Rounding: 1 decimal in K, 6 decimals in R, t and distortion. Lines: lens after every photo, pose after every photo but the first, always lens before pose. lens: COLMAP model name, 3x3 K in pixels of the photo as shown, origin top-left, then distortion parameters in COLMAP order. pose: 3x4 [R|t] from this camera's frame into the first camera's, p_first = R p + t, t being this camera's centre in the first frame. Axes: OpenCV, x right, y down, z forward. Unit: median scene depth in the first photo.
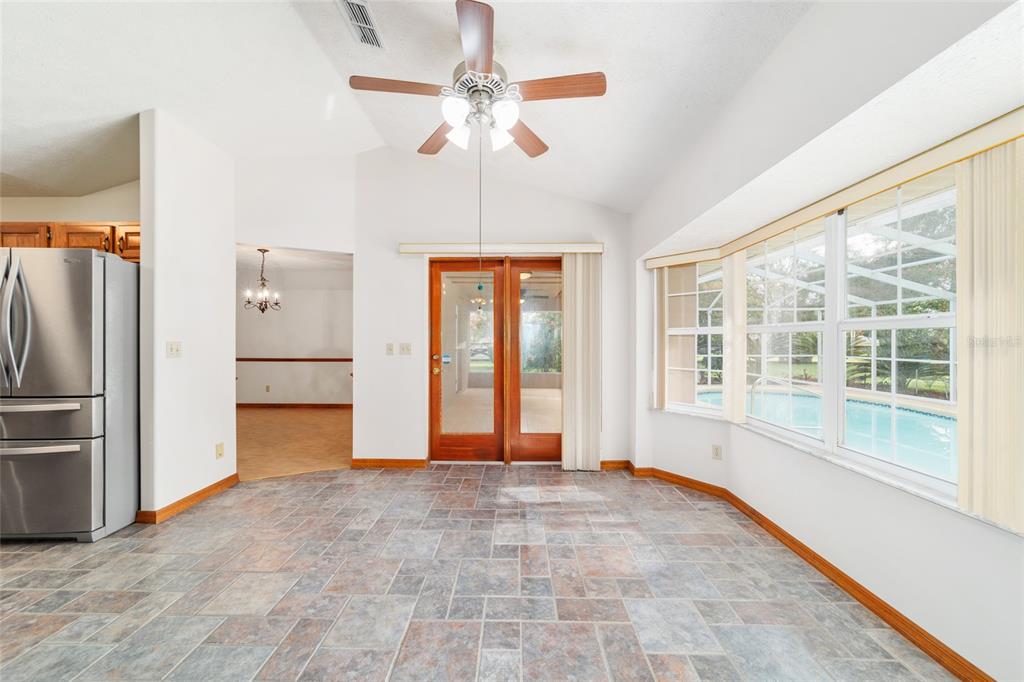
lens RADIAL K [[393.3, 0, 510.8], [0, 393.3, 339.0], [0, 0, 1]] dist [-0.012769, 0.006073]
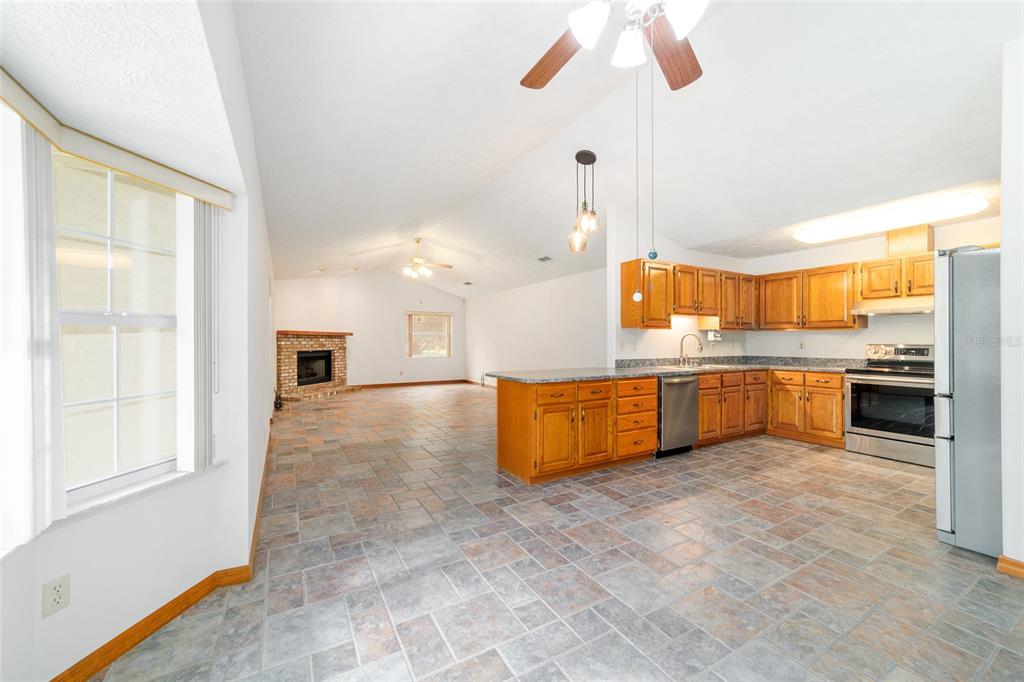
lens RADIAL K [[393.3, 0, 503.0], [0, 393.3, 345.0], [0, 0, 1]] dist [-0.012769, 0.006073]
pose [[-0.866262, 0.005368, -0.499560, 0.458663], [0.000660, 0.999954, 0.009600, 0.006594], [0.499589, 0.007986, -0.866226, 1.478031]]
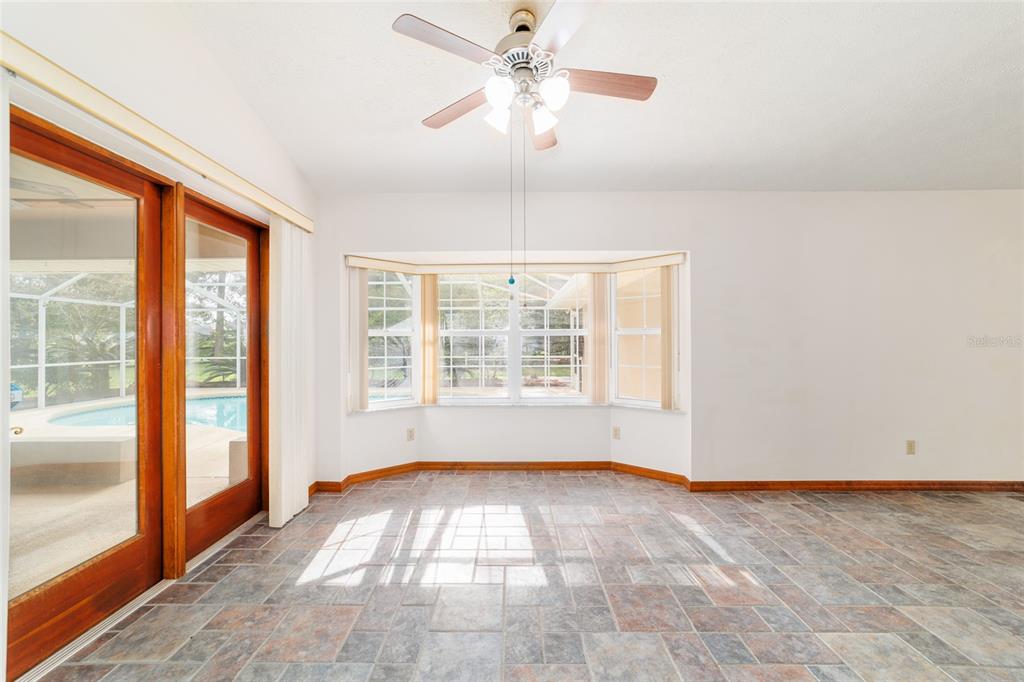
lens RADIAL K [[393.3, 0, 514.5], [0, 393.3, 340.0], [0, 0, 1]] dist [-0.012769, 0.006073]
pose [[-0.020399, 0.002050, 0.999790, -0.996545], [-0.001071, 0.999997, -0.002072, 0.009036], [-0.999791, -0.001113, -0.020397, 1.055526]]
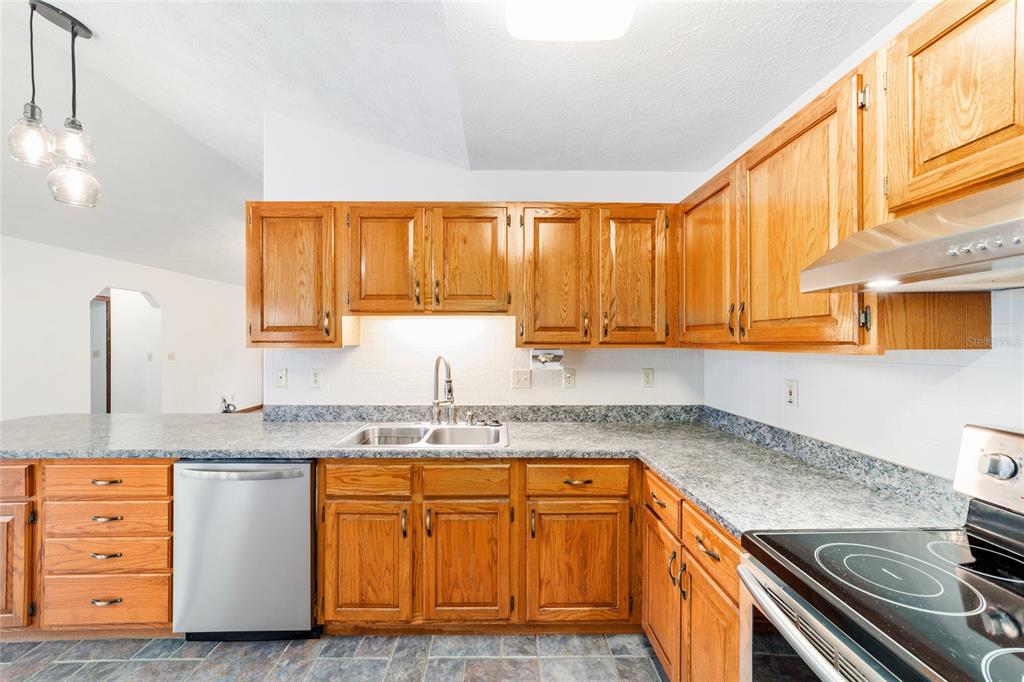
lens RADIAL K [[393.3, 0, 508.3], [0, 393.3, 341.0], [0, 0, 1]] dist [-0.012769, 0.006073]
pose [[-0.999596, -0.002255, -0.028317, -1.849685], [-0.002171, 0.999993, -0.002991, -0.073605], [0.028323, -0.002928, -0.999595, 1.060368]]
